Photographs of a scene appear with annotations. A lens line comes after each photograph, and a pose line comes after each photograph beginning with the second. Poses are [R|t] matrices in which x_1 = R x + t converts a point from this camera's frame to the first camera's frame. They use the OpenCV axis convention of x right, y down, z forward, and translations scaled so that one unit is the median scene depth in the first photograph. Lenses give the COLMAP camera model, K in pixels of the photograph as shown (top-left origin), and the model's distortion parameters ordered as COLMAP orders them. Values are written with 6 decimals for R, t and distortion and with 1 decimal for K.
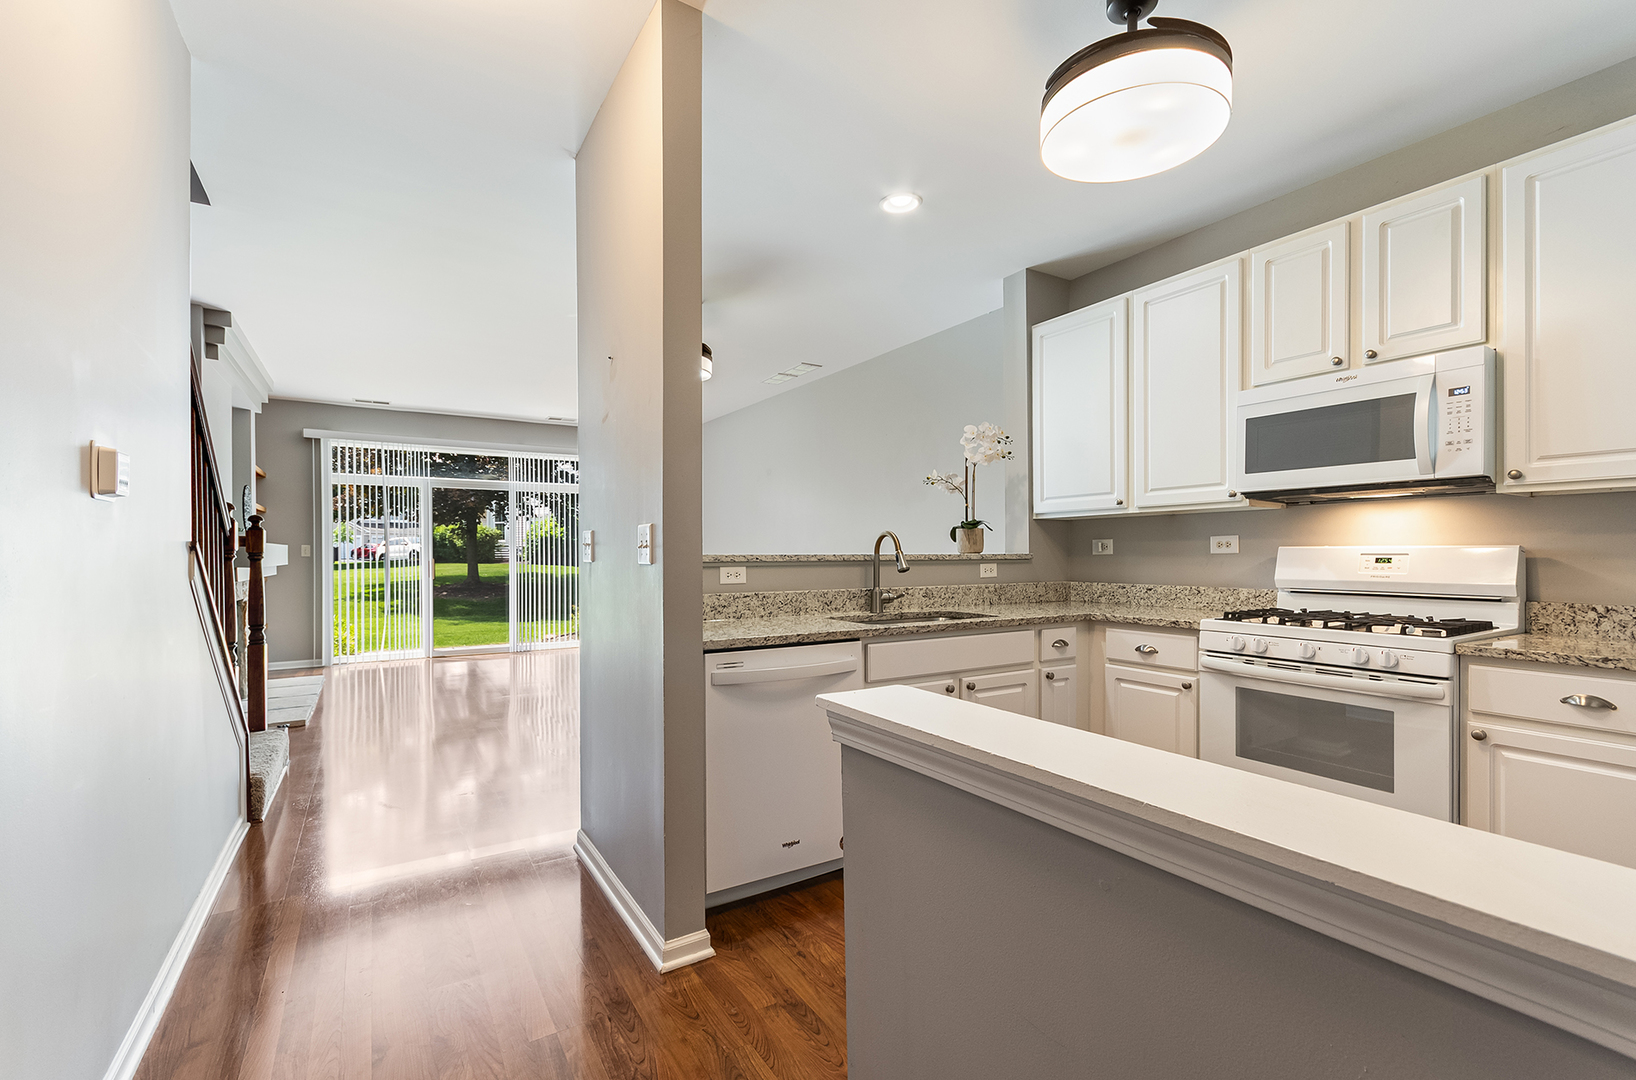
lens RADIAL K [[721.6, 0, 805.1], [0, 721.6, 561.6], [0, 0, 1]] dist [0.002572, 0.000307]
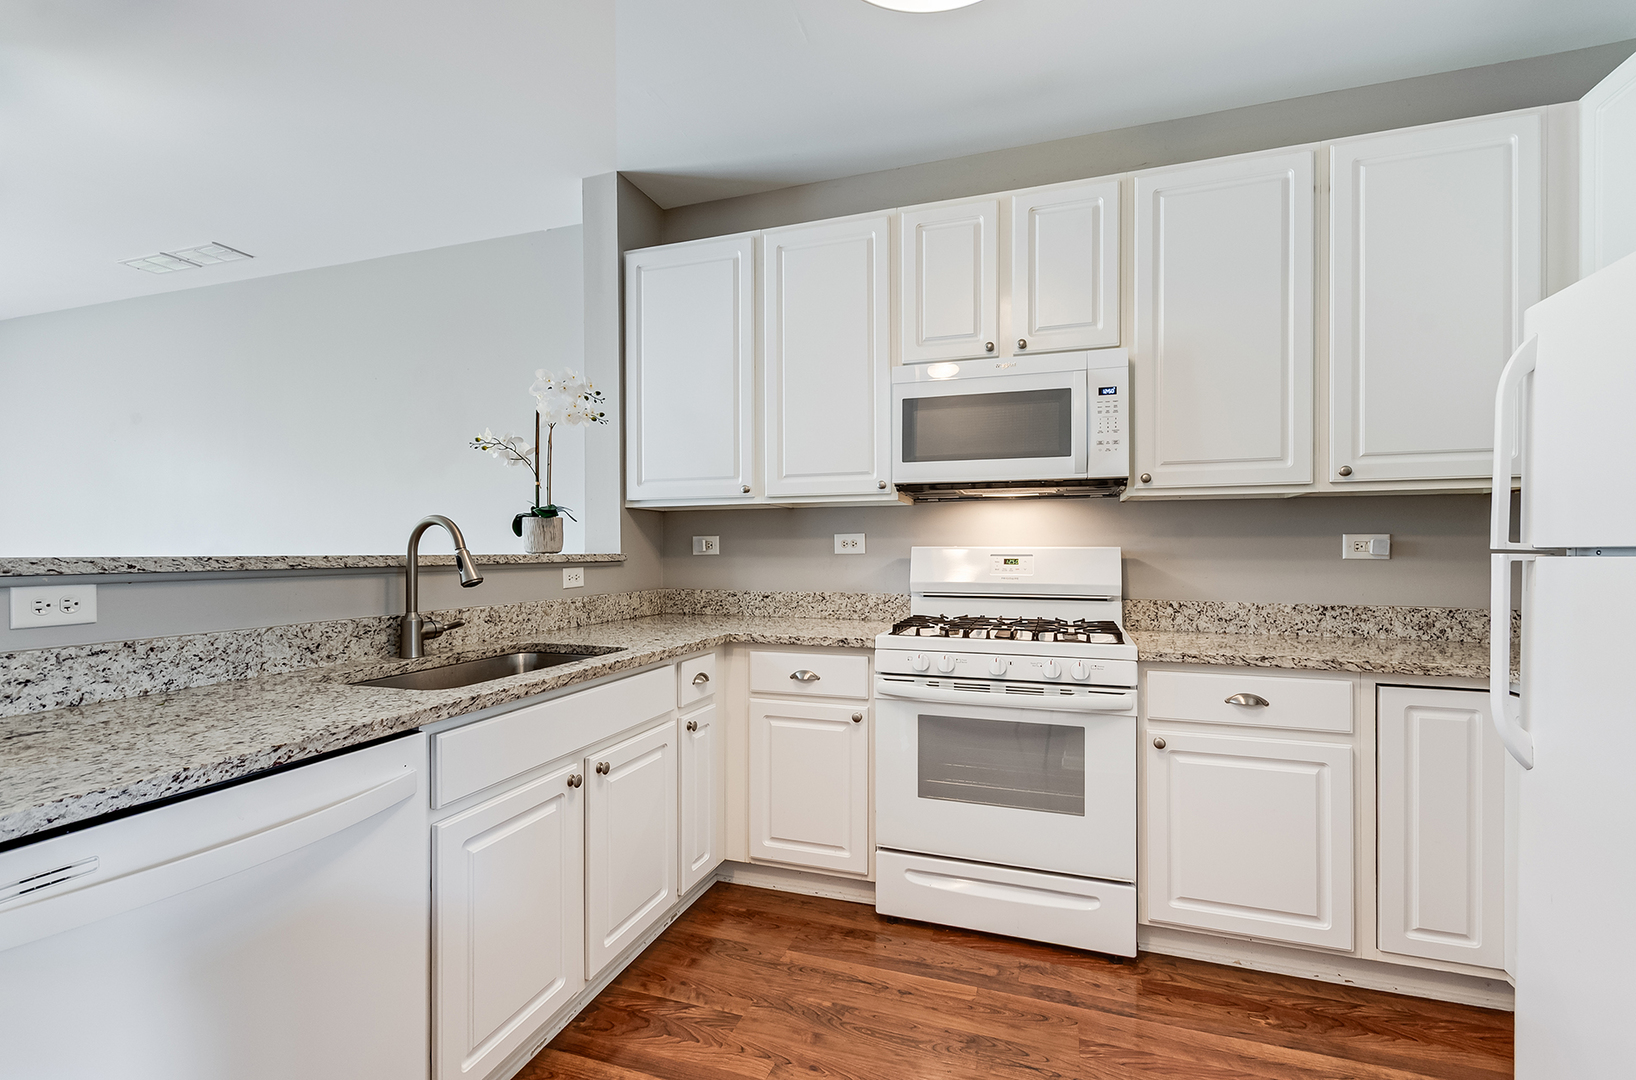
lens RADIAL K [[721.6, 0, 803.6], [0, 721.6, 557.2], [0, 0, 1]] dist [0.002572, 0.000307]
pose [[0.764136, -0.002622, 0.645050, -0.037680], [0.004788, 0.999987, -0.001608, -0.006666], [-0.645037, 0.004318, 0.764139, 0.391656]]
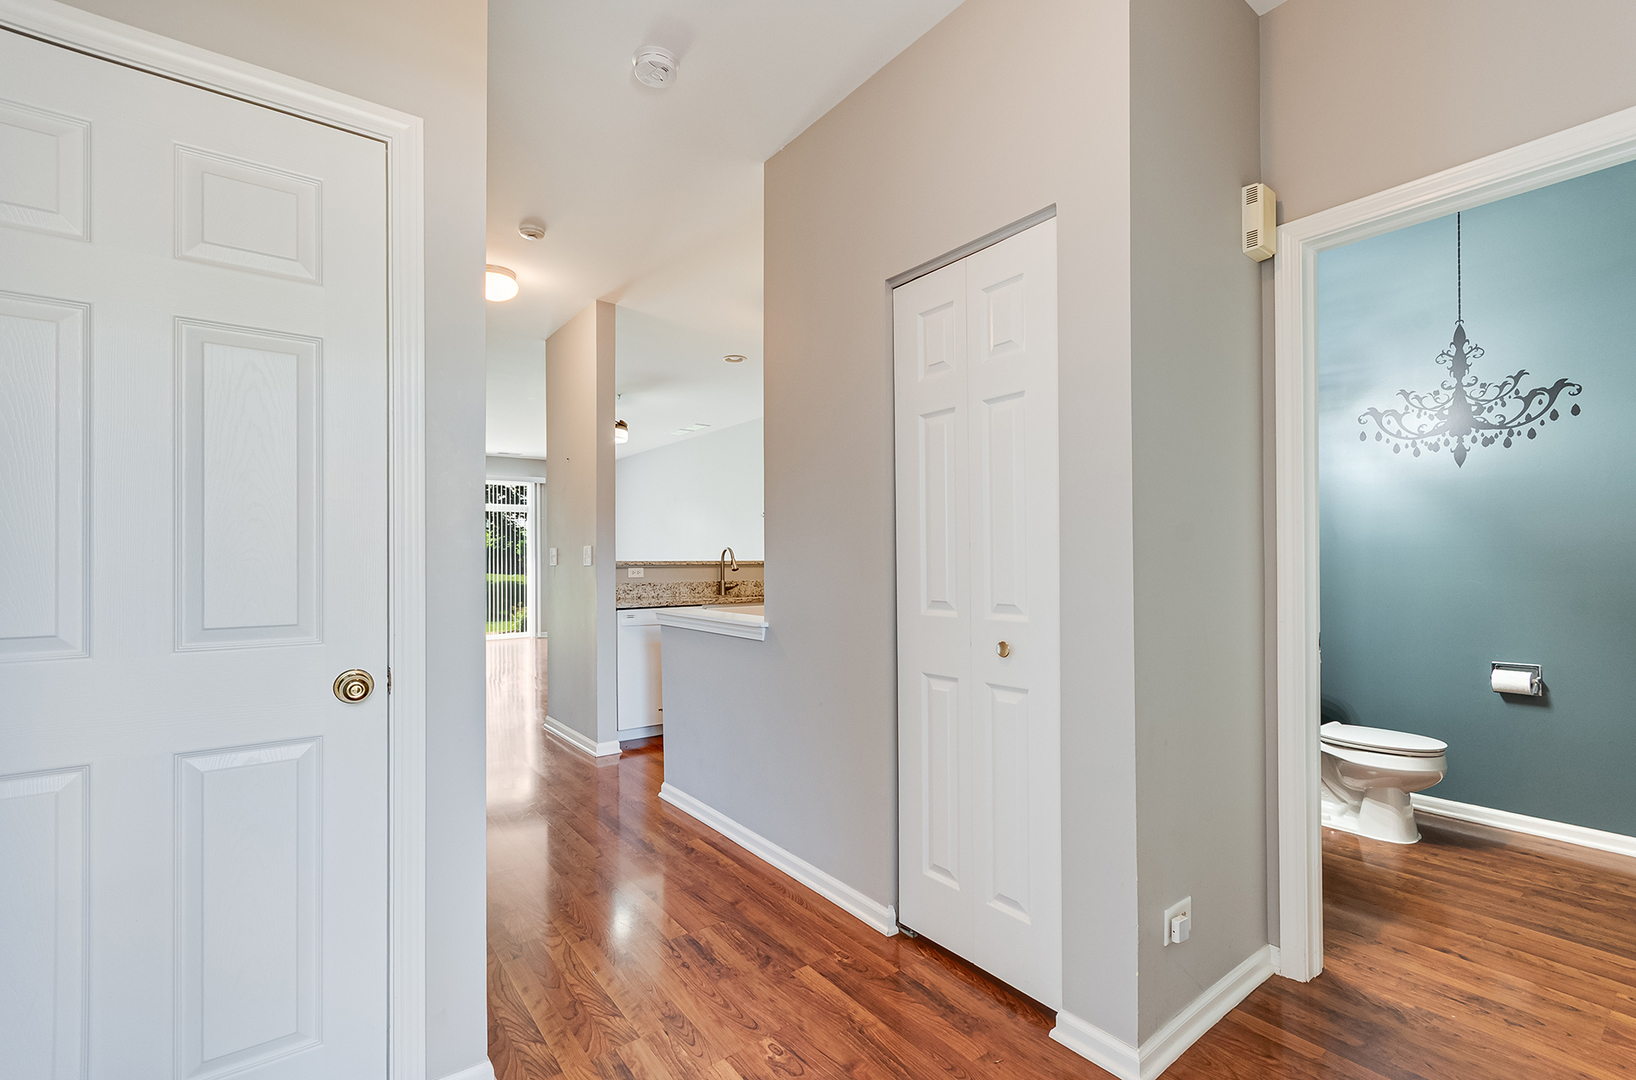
lens RADIAL K [[721.6, 0, 817.6], [0, 721.6, 553.7], [0, 0, 1]] dist [0.002572, 0.000307]
pose [[0.993984, -0.001414, 0.109518, 0.149673], [0.003884, 0.999743, -0.022351, 0.013880], [-0.109458, 0.022642, 0.993734, -0.809478]]
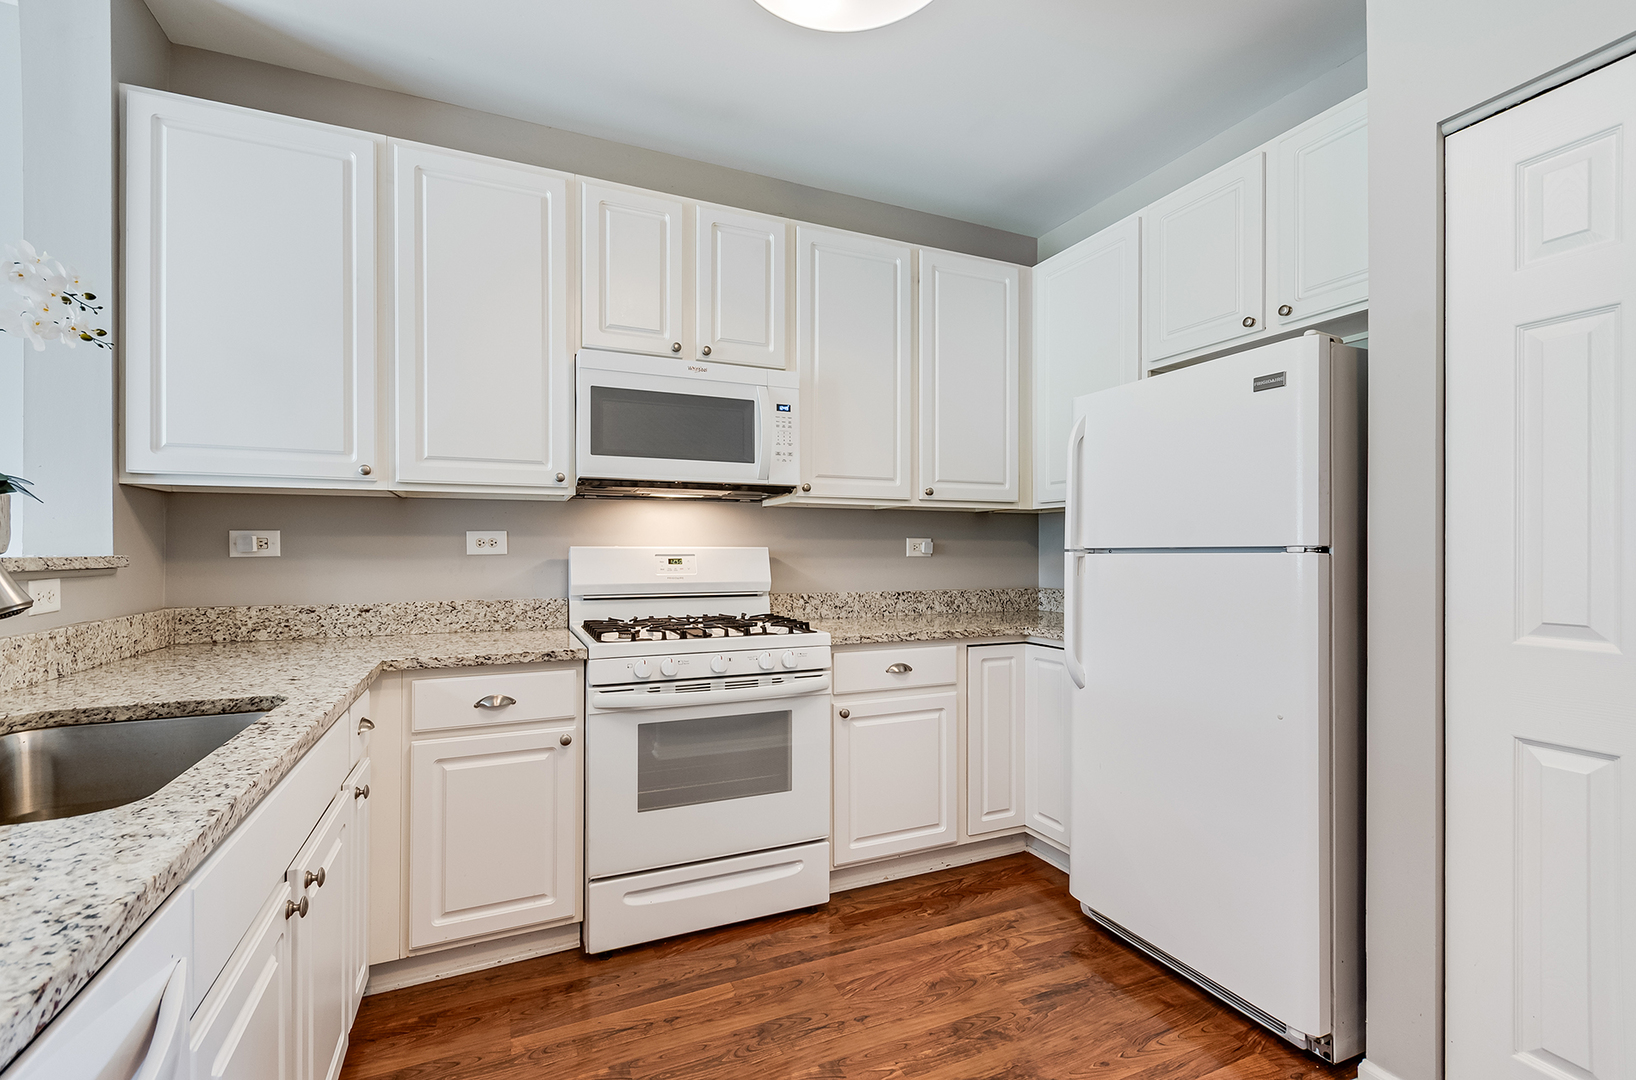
lens RADIAL K [[721.6, 0, 809.1], [0, 721.6, 550.2], [0, 0, 1]] dist [0.002572, 0.000307]
pose [[0.112631, 0.002407, 0.993634, -0.144034], [0.011311, 0.999929, -0.003704, -0.009959], [-0.993573, 0.011656, 0.112596, 0.635331]]
